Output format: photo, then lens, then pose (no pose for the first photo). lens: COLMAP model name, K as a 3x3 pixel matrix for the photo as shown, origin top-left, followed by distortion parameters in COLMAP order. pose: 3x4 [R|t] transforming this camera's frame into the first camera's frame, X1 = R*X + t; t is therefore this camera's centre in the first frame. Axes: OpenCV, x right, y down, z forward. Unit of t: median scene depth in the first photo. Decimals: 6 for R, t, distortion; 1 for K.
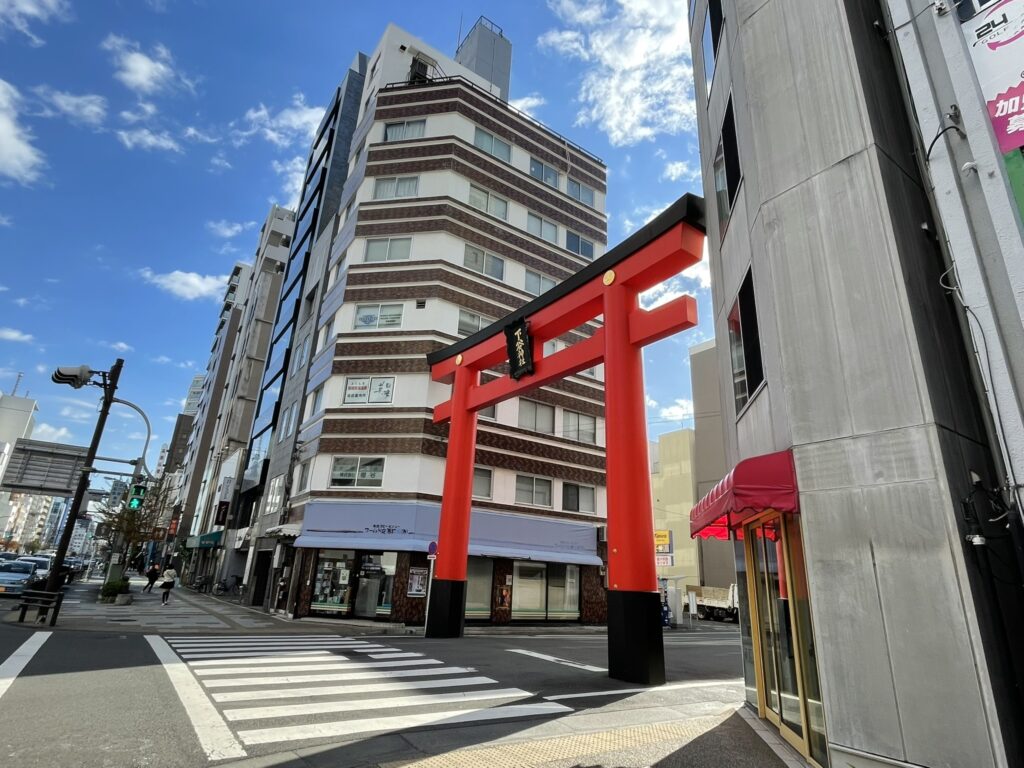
lens RADIAL K [[552.4, 0, 512.0], [0, 552.4, 384.0], [0, 0, 1]] dist [-0.000342, -0.000087]
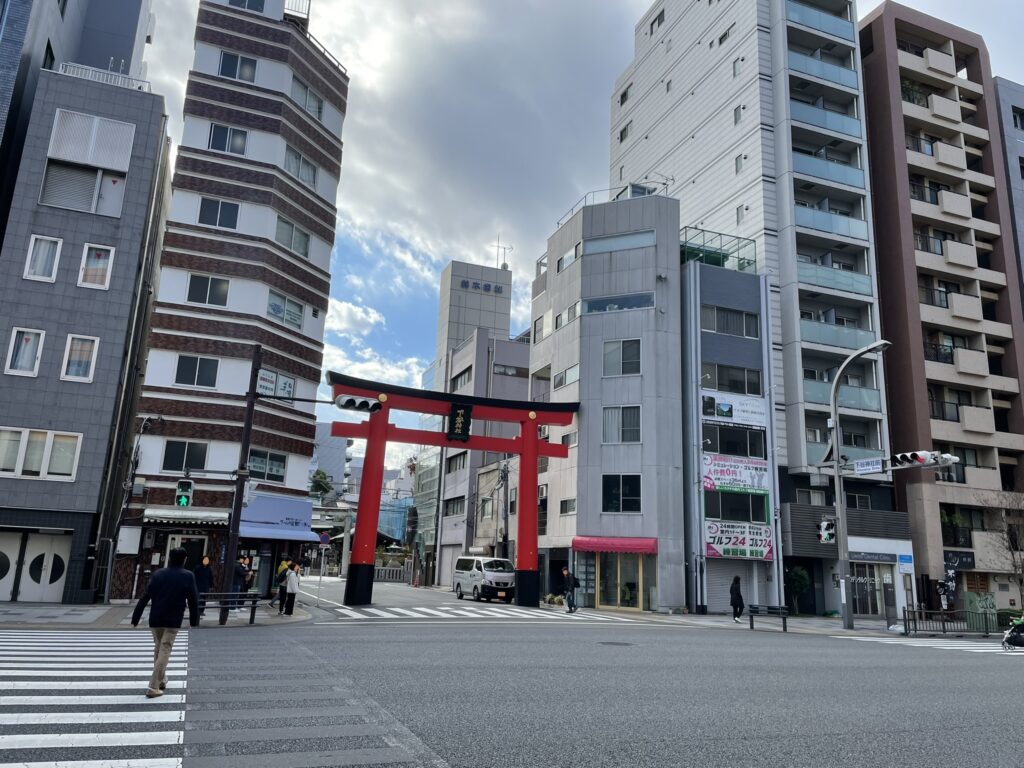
lens RADIAL K [[774.0, 0, 512.0], [0, 774.0, 384.0], [0, 0, 1]] dist [-0.000111, -0.000047]
pose [[0.244462, 0.186063, 0.951640, -1.656204], [-0.348315, 0.932763, -0.092896, -0.012024], [-0.904939, -0.308761, 0.292834, 0.205201]]
